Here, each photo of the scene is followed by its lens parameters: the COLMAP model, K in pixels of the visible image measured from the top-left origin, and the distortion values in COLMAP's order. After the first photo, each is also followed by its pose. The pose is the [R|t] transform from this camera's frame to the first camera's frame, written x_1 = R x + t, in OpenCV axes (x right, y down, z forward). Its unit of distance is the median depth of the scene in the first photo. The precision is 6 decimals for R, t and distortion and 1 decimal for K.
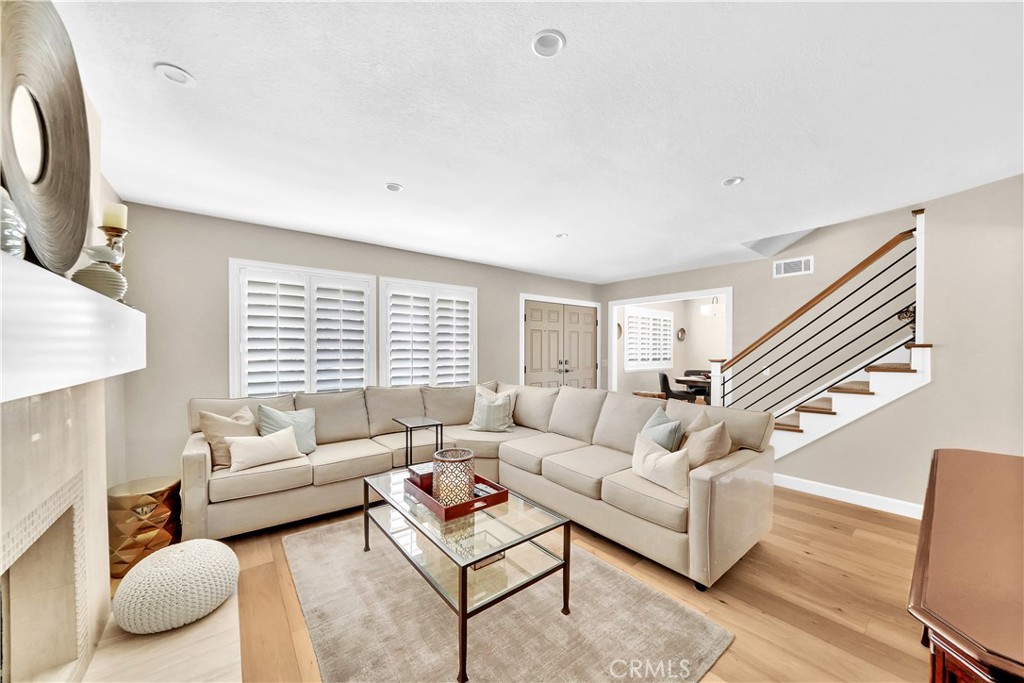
lens RADIAL K [[370.7, 0, 512.9], [0, 370.7, 349.4], [0, 0, 1]] dist [-0.000846, 0.000049]
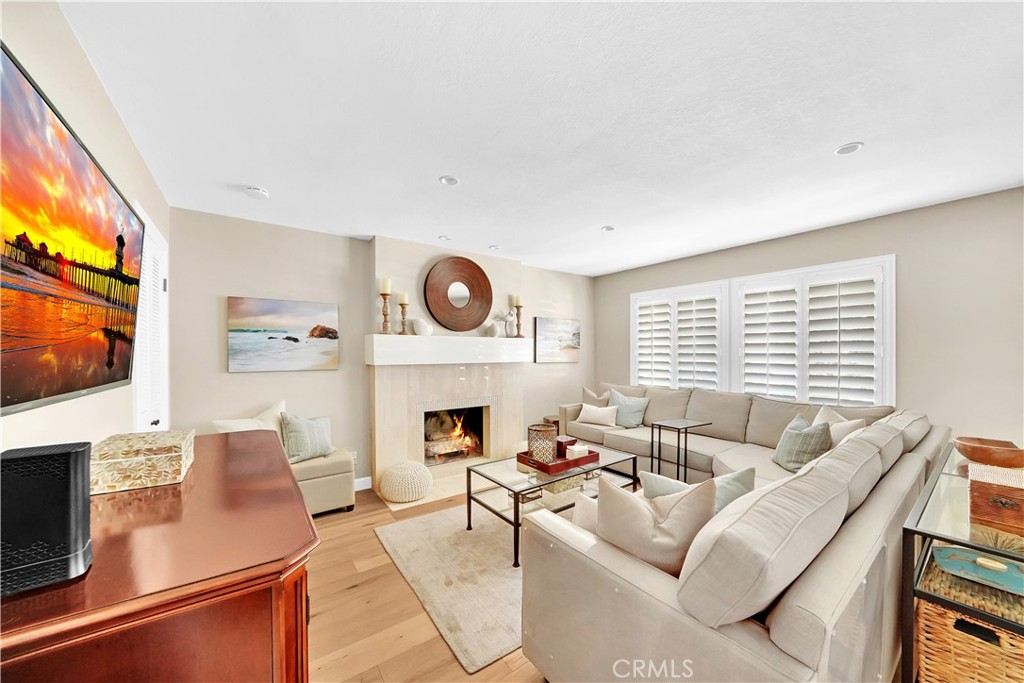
lens RADIAL K [[370.7, 0, 526.9], [0, 370.7, 355.7], [0, 0, 1]] dist [-0.000846, 0.000049]
pose [[-0.013370, 0.001440, -0.999910, 0.666717], [-0.001287, 0.999998, 0.001458, 0.004586], [0.999910, 0.001306, -0.013368, 0.507075]]
